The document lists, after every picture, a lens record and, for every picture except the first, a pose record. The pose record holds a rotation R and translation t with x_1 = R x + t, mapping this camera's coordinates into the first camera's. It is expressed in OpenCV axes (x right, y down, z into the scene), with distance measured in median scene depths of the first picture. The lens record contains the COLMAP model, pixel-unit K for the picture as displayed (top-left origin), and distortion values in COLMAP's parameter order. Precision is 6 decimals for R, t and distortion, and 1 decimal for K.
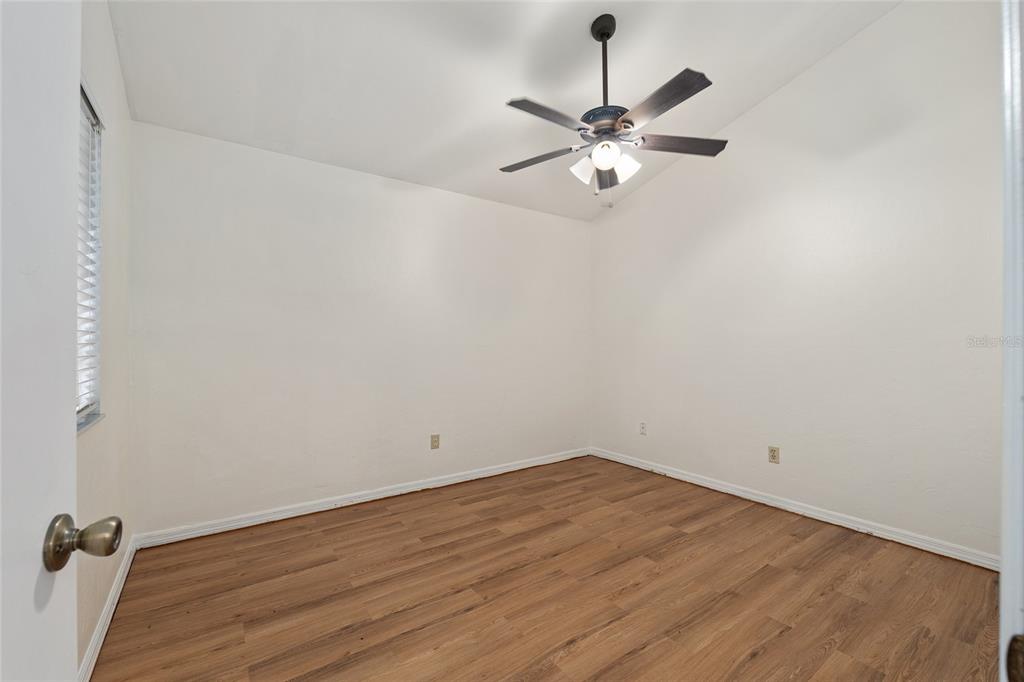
lens RADIAL K [[421.4, 0, 512.0], [0, 421.4, 342.8], [0, 0, 1]] dist [-0.011624, 0.000556]
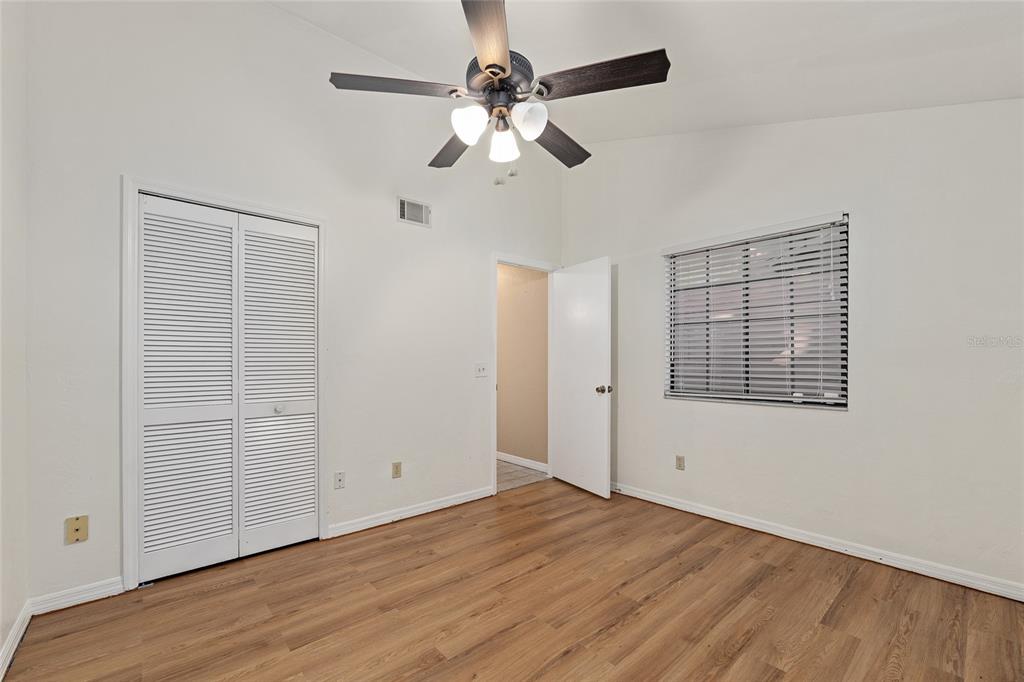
lens RADIAL K [[421.4, 0, 510.7], [0, 421.4, 349.6], [0, 0, 1]] dist [-0.011624, 0.000556]
pose [[-0.994062, -0.002836, -0.108778, 0.328534], [-0.000233, 0.999713, -0.023938, -0.004272], [0.108815, -0.023770, -0.993778, 2.022406]]
